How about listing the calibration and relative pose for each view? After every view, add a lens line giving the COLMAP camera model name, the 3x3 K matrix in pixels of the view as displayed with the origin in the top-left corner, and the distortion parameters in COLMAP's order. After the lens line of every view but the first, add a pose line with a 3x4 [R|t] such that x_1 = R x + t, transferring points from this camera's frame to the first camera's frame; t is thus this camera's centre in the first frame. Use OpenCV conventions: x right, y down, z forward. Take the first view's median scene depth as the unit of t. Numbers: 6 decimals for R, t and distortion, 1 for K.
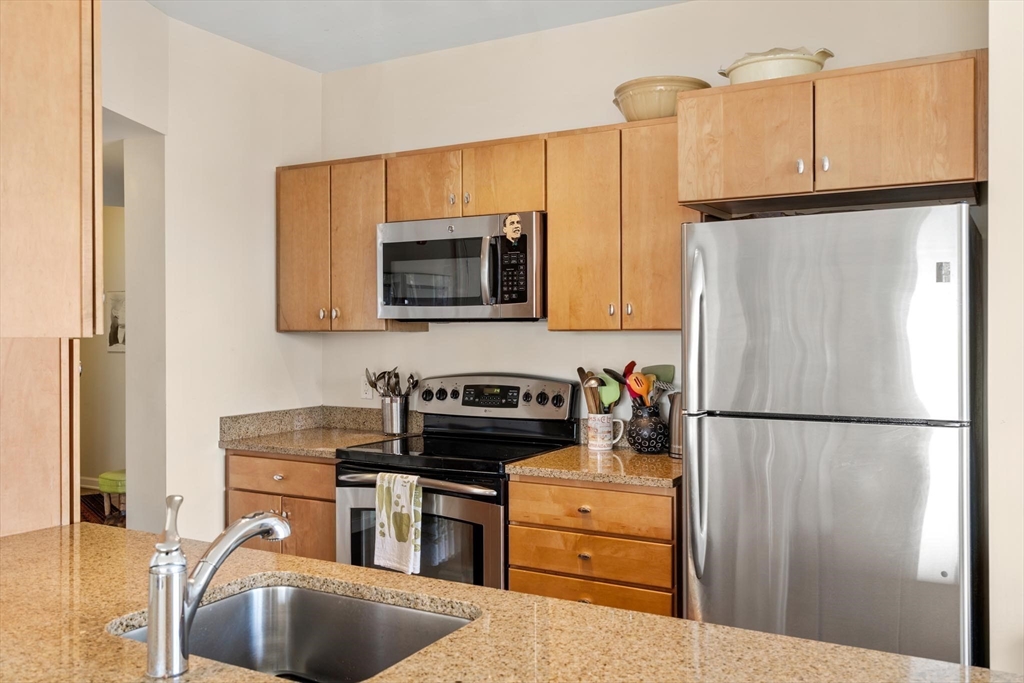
lens RADIAL K [[866.2, 0, 517.4], [0, 866.2, 336.7], [0, 0, 1]] dist [0.004867, -0.006599]
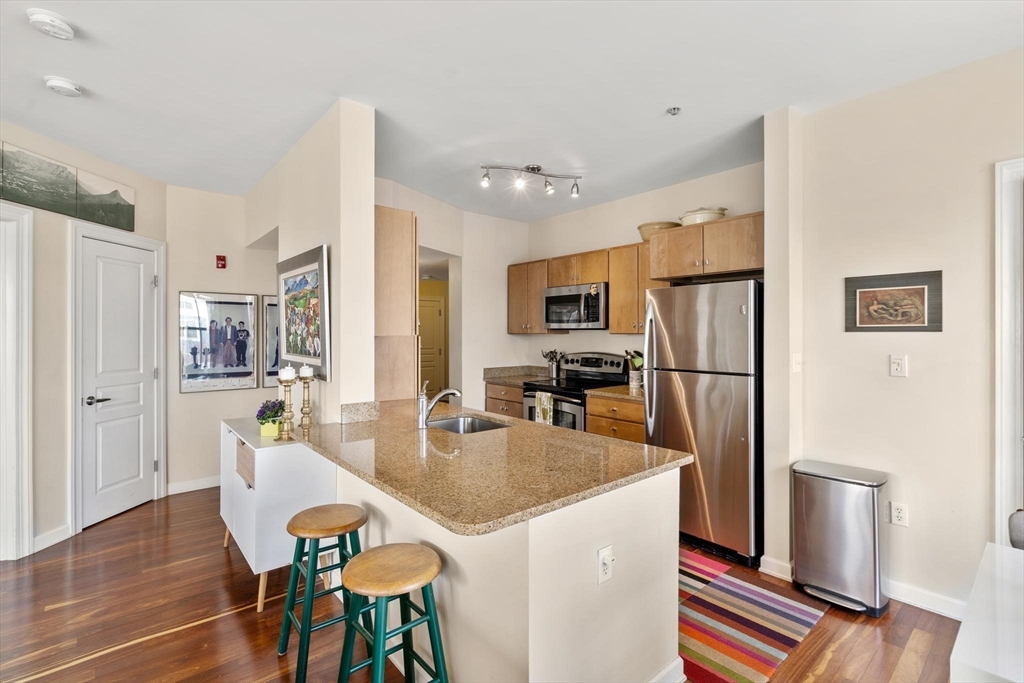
lens RADIAL K [[471.7, 0, 514.1], [0, 471.7, 334.3], [0, 0, 1]] dist [-0.008354, 0.003360]
pose [[0.936877, 0.003510, -0.349640, 0.232404], [-0.004701, 0.999986, -0.002559, -0.001151], [0.349626, 0.004041, 0.936881, -0.258723]]
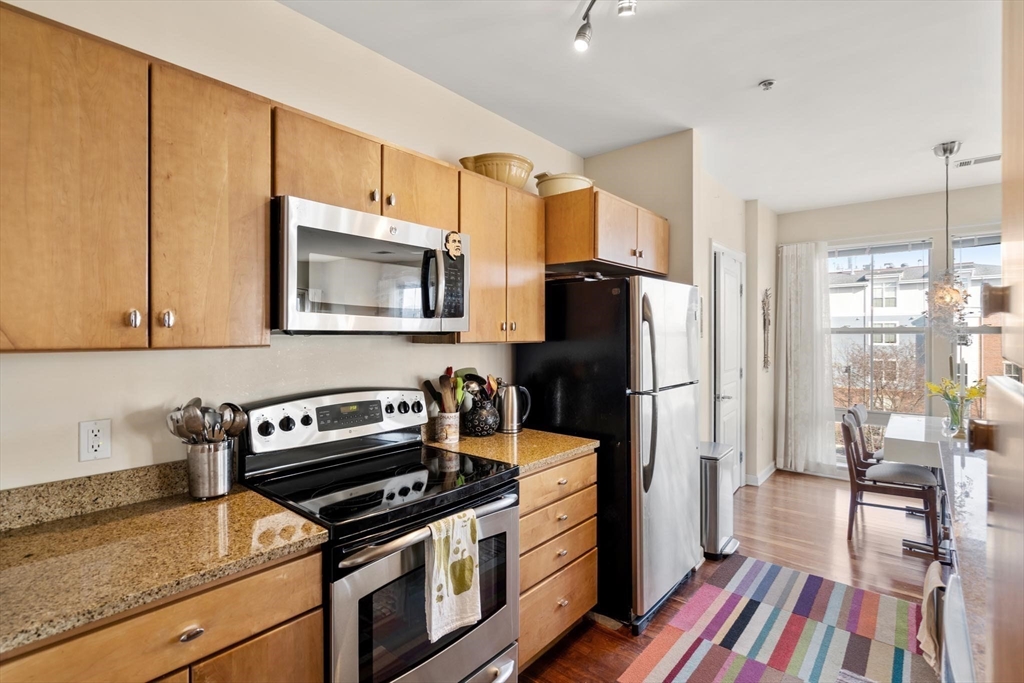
lens RADIAL K [[471.7, 0, 516.0], [0, 471.7, 340.6], [0, 0, 1]] dist [-0.008354, 0.003360]
pose [[0.206859, -0.005961, 0.978353, -0.534247], [0.011588, 0.999926, 0.003643, -0.011737], [-0.978302, 0.010584, 0.206913, 0.789999]]
